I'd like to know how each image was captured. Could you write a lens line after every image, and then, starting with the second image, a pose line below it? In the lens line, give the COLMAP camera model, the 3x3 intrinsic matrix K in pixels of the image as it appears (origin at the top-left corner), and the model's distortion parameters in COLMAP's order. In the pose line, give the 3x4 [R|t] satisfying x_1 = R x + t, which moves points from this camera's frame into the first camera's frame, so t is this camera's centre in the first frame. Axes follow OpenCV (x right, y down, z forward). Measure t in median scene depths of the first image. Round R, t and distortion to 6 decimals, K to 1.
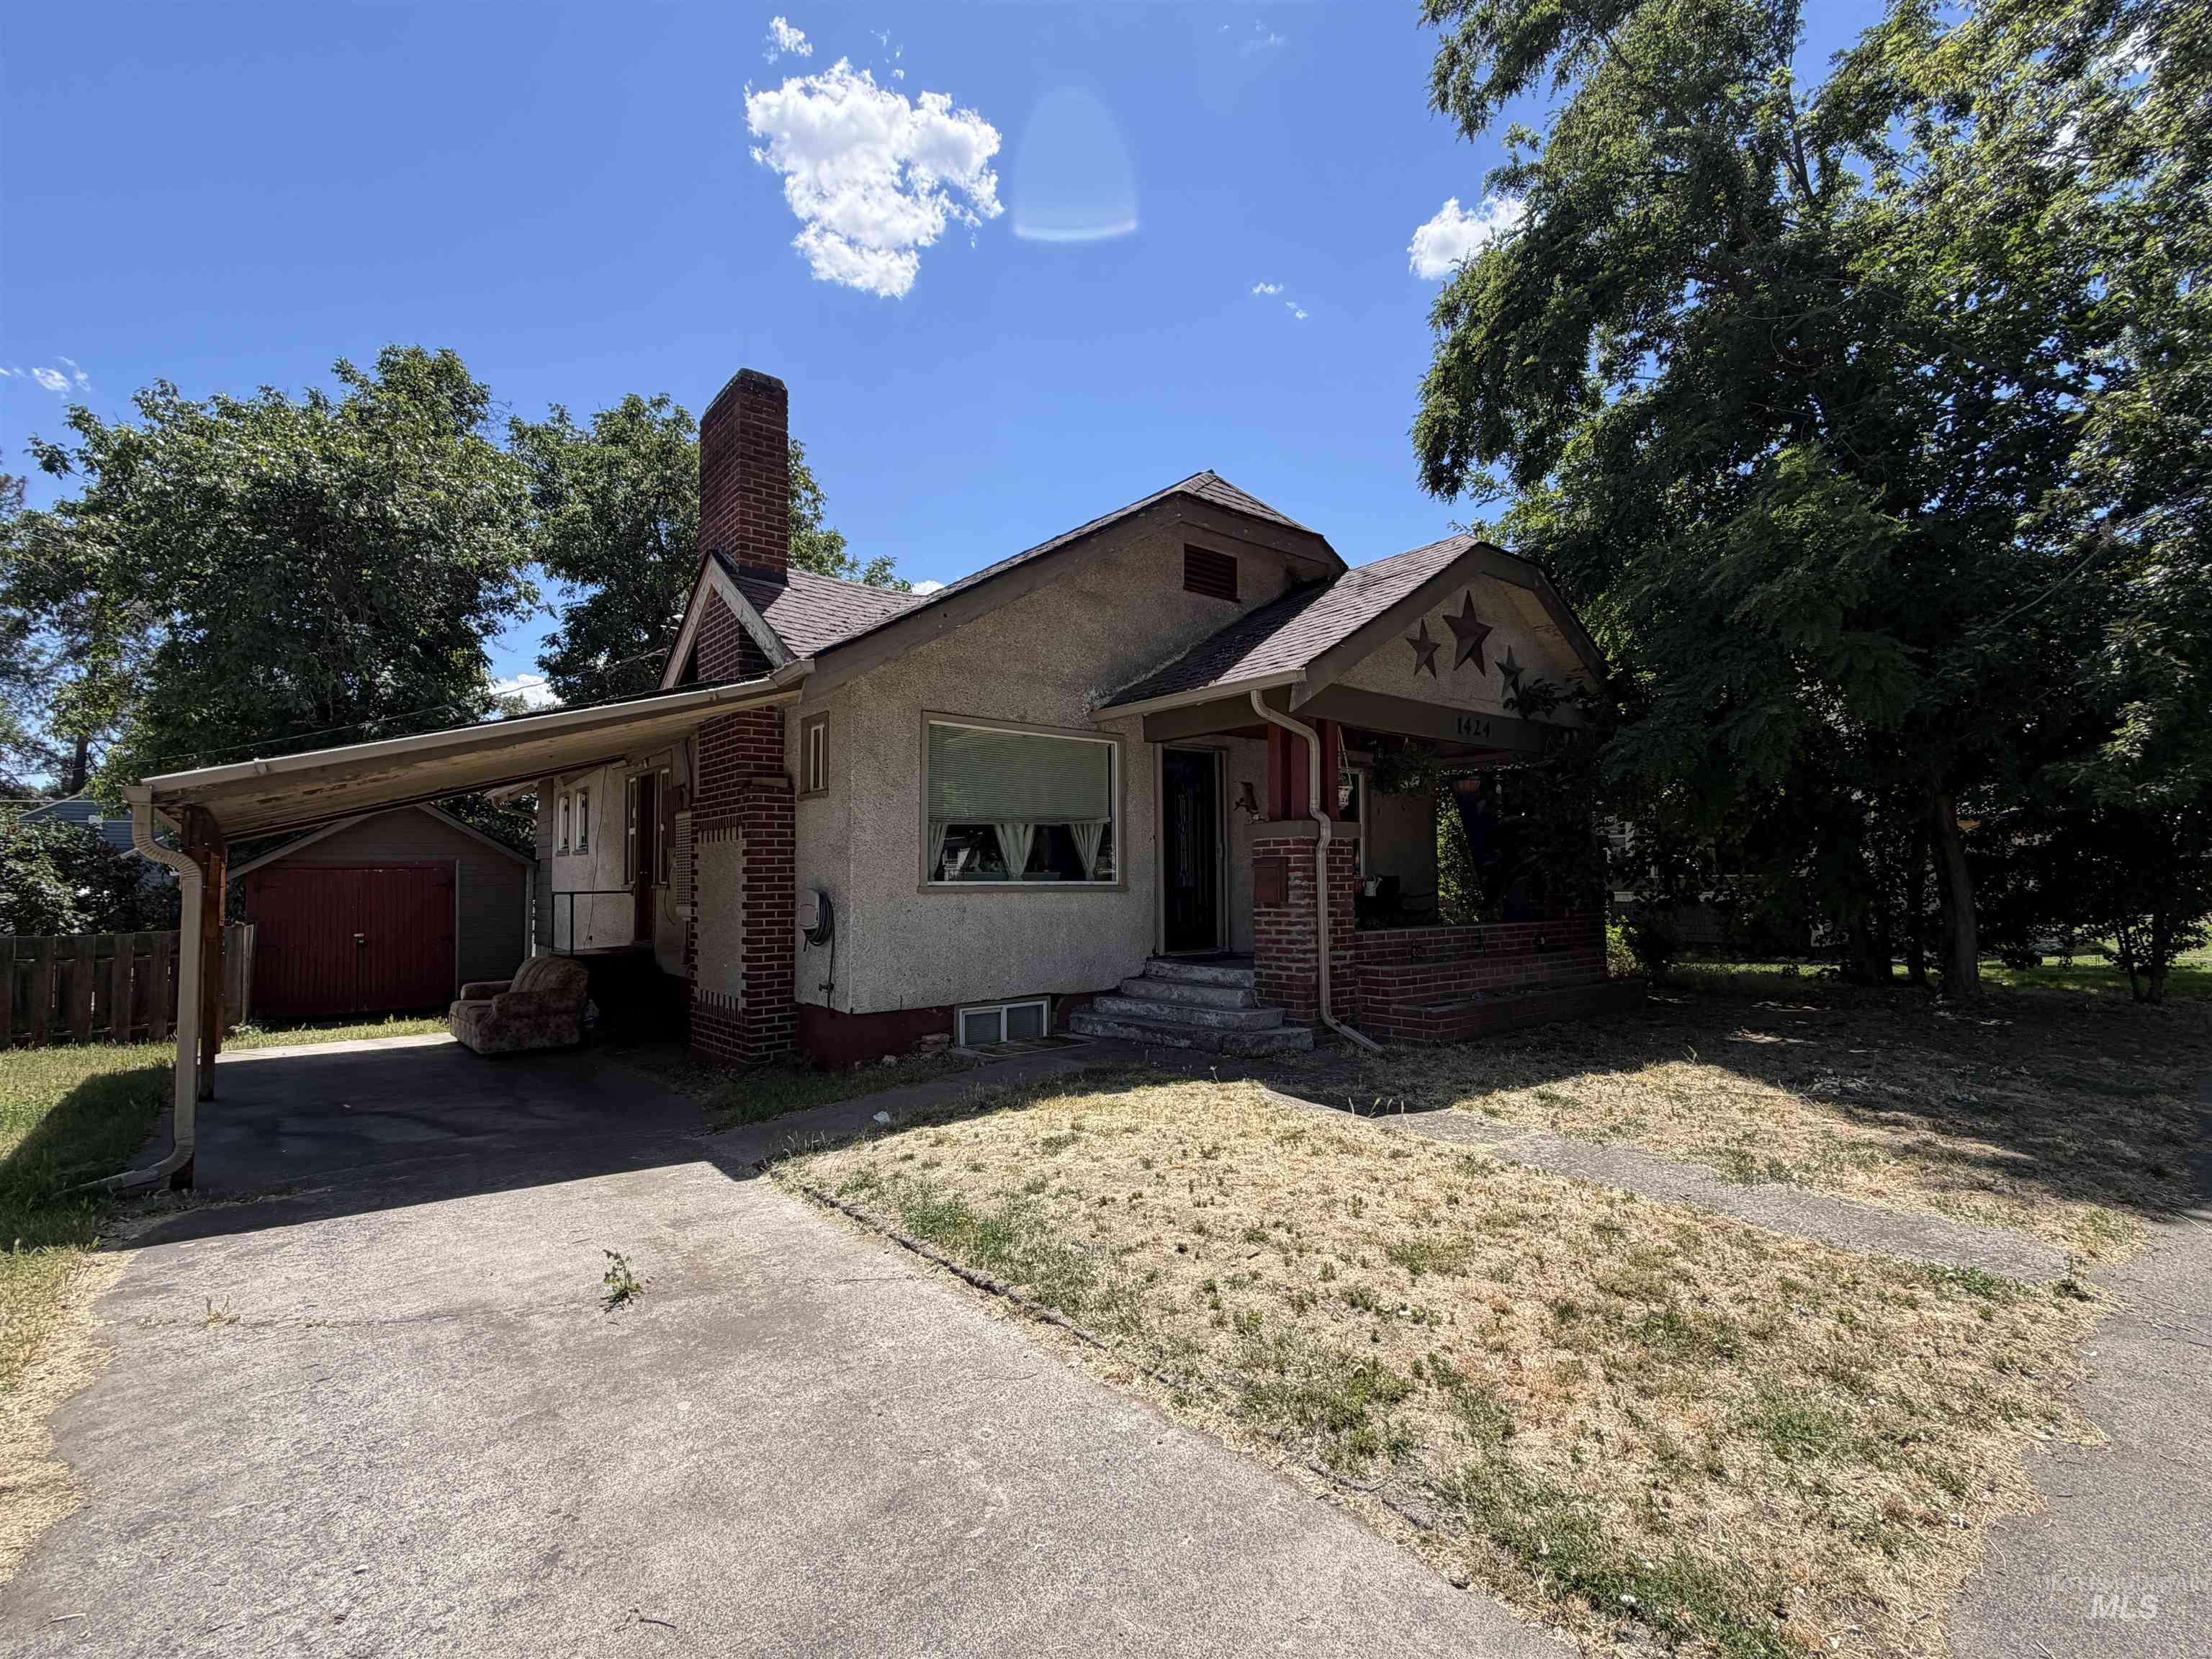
lens RADIAL K [[1031.1, 0, 1103.6], [0, 1031.1, 831.2], [0, 0, 1]] dist [0.003279, 0.000789]
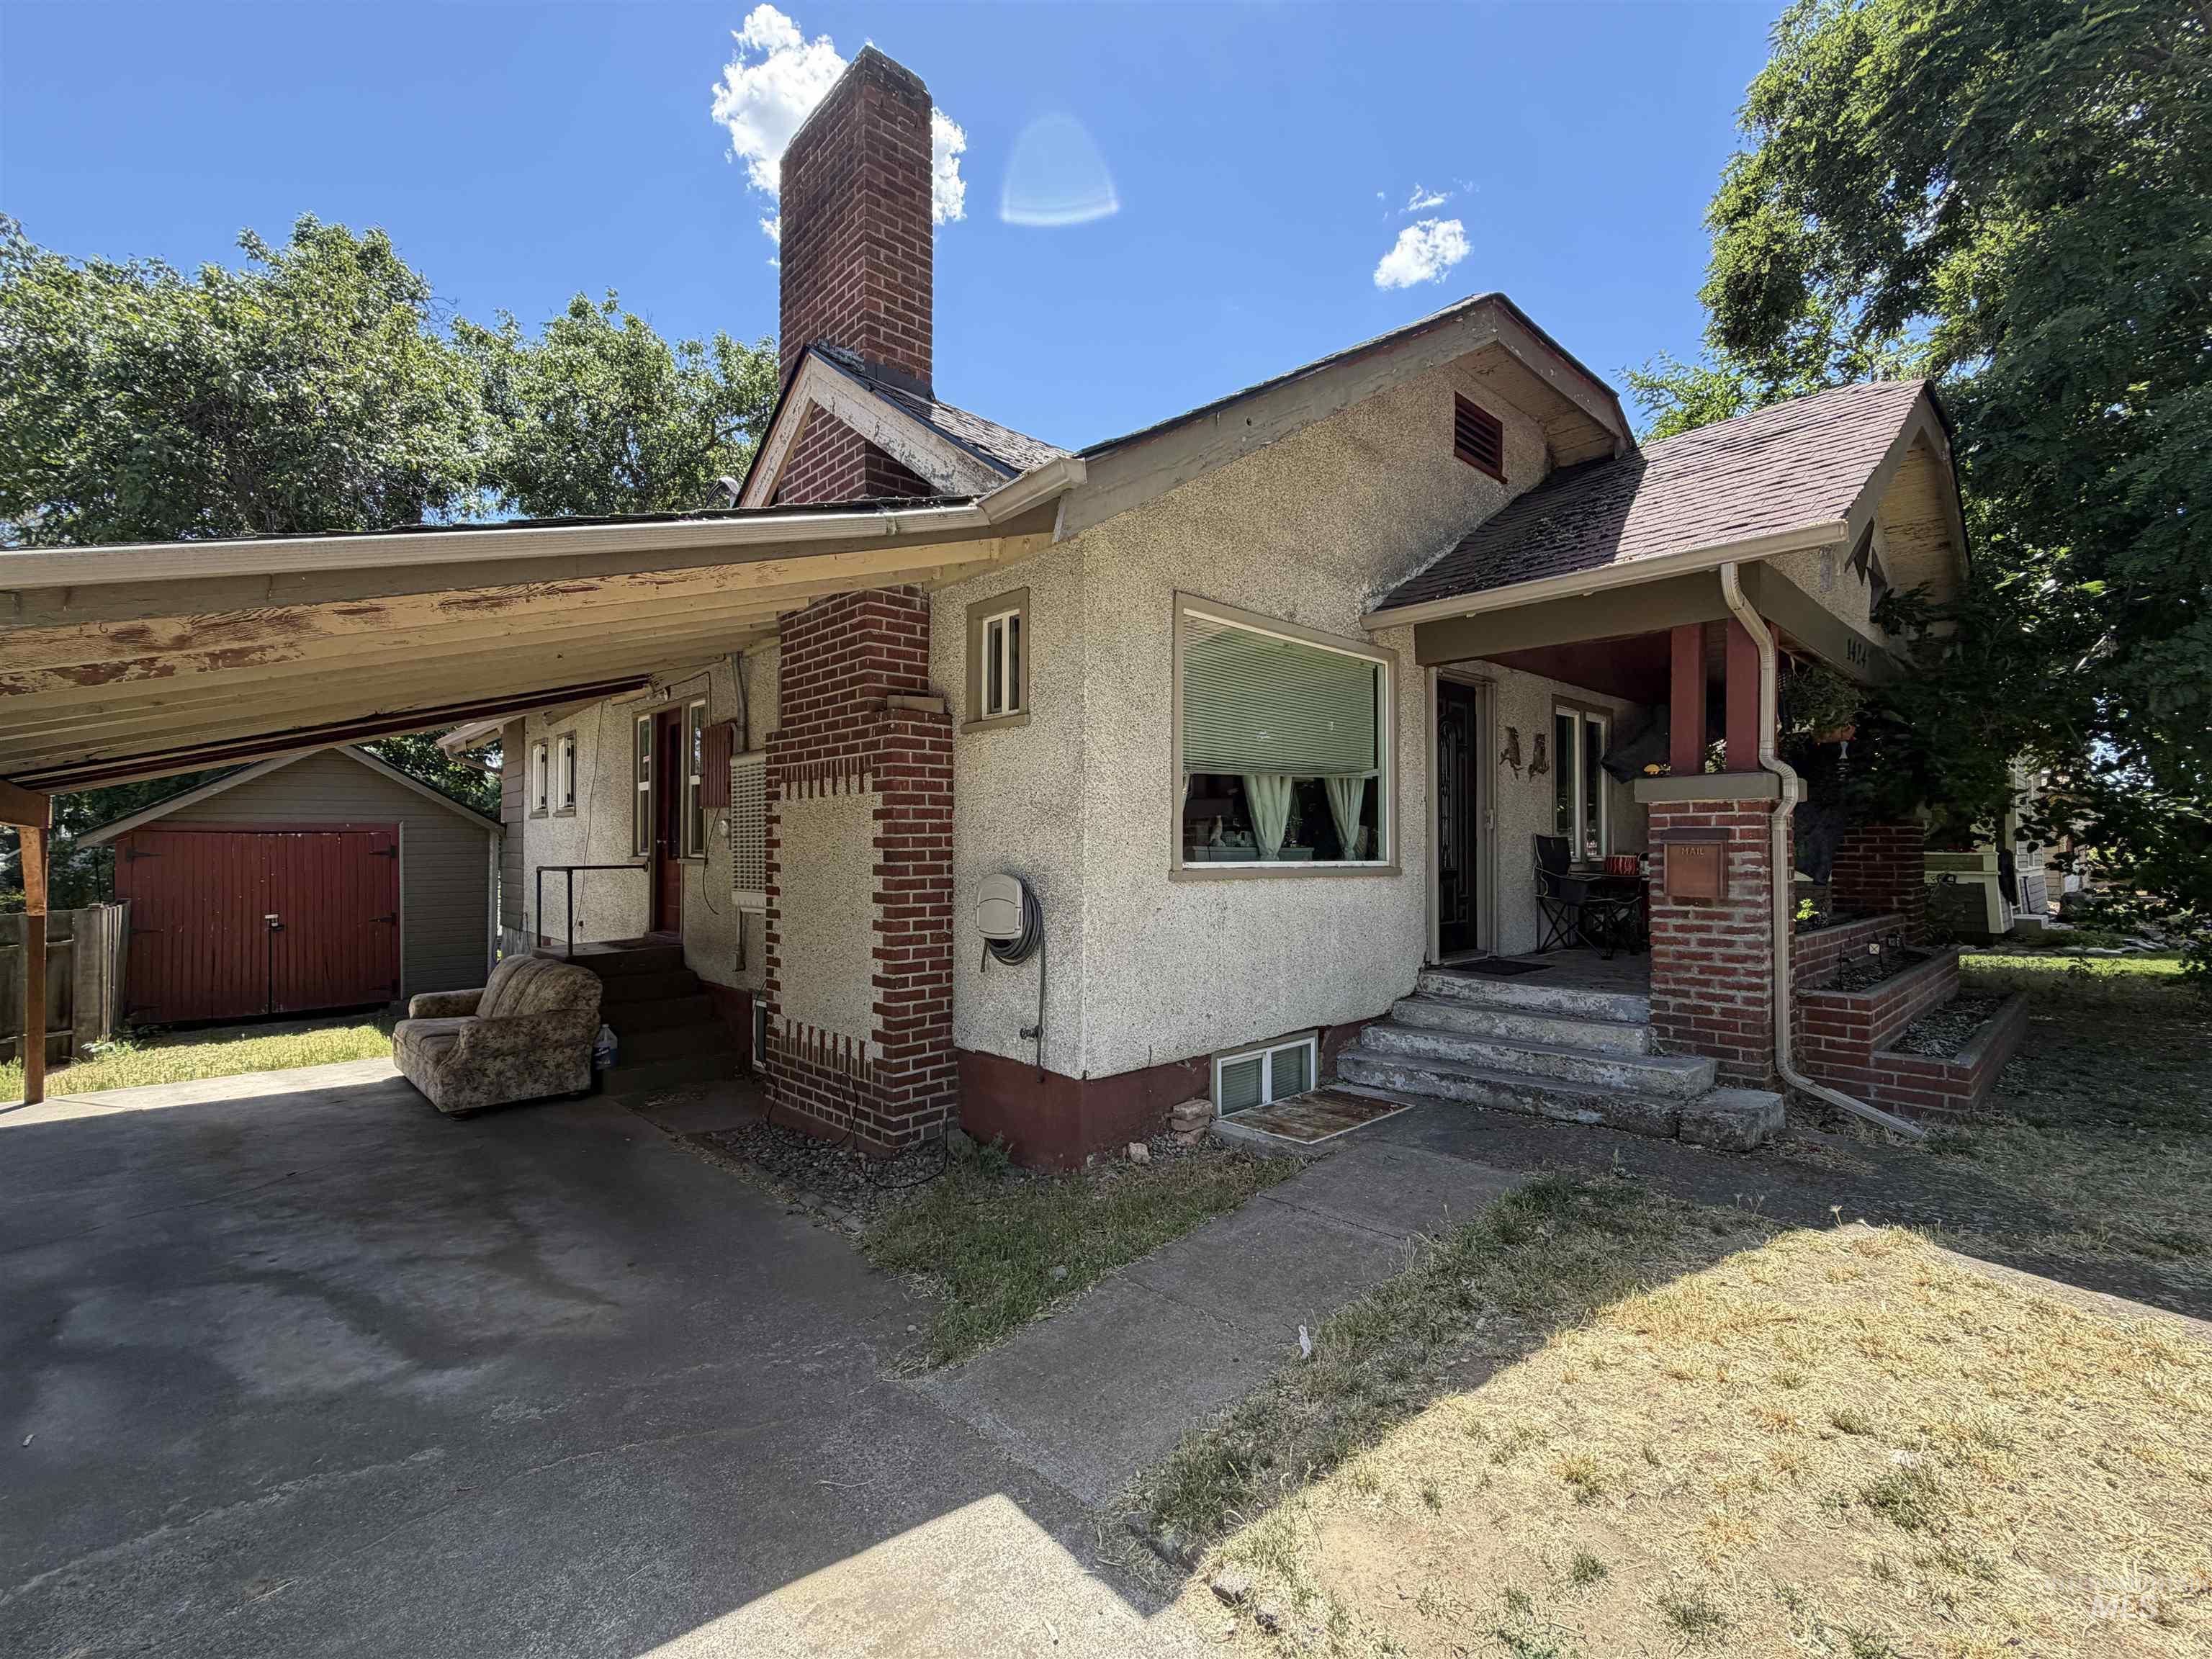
lens RADIAL K [[976.8, 0, 1103.1], [0, 976.8, 832.4], [0, 0, 1]] dist [-0.003108, 0.006298]
pose [[0.997731, 0.008641, 0.066763, -0.243996], [-0.010753, 0.999451, 0.031330, 0.011317], [-0.066456, -0.031977, 0.997277, 0.382804]]
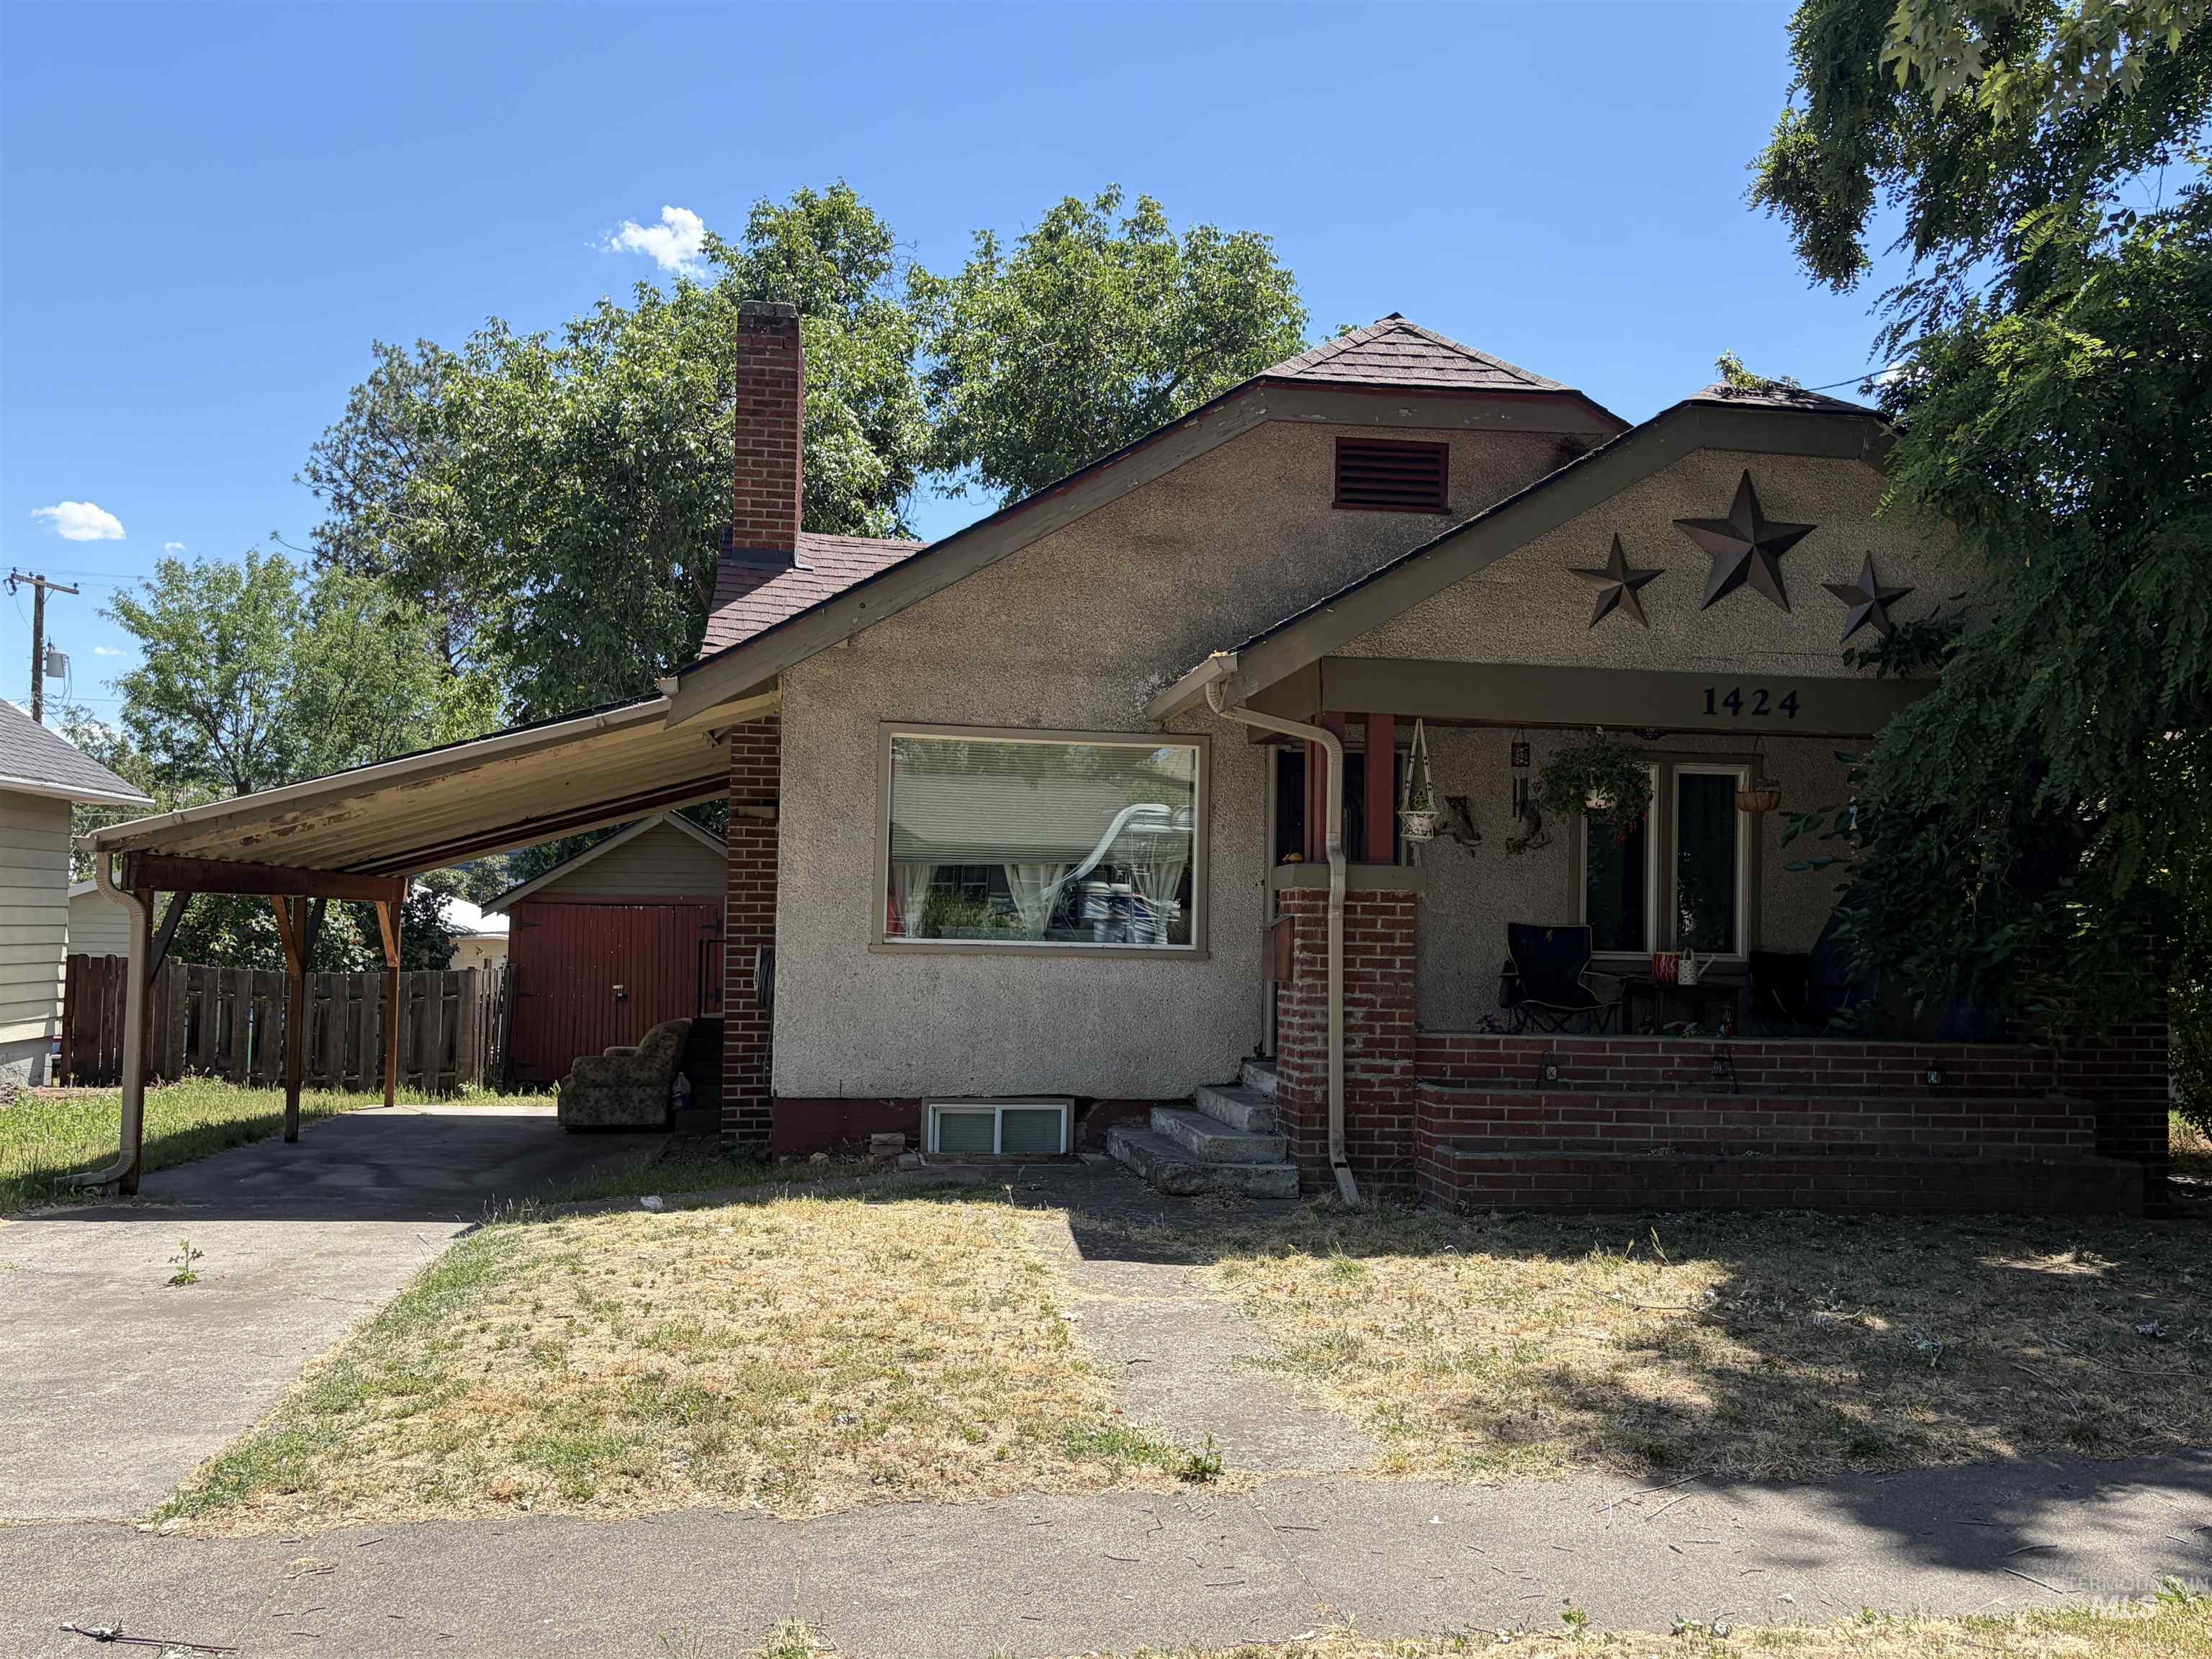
lens RADIAL K [[1895.9, 0, 1107.4], [0, 1895.9, 840.3], [0, 0, 1]] dist [0.166260, -0.430844]
pose [[0.852023, 0.000416, -0.523504, 0.693961], [-0.001141, 0.999999, -0.001062, -0.023139], [0.523503, 0.001502, 0.852023, -0.140182]]
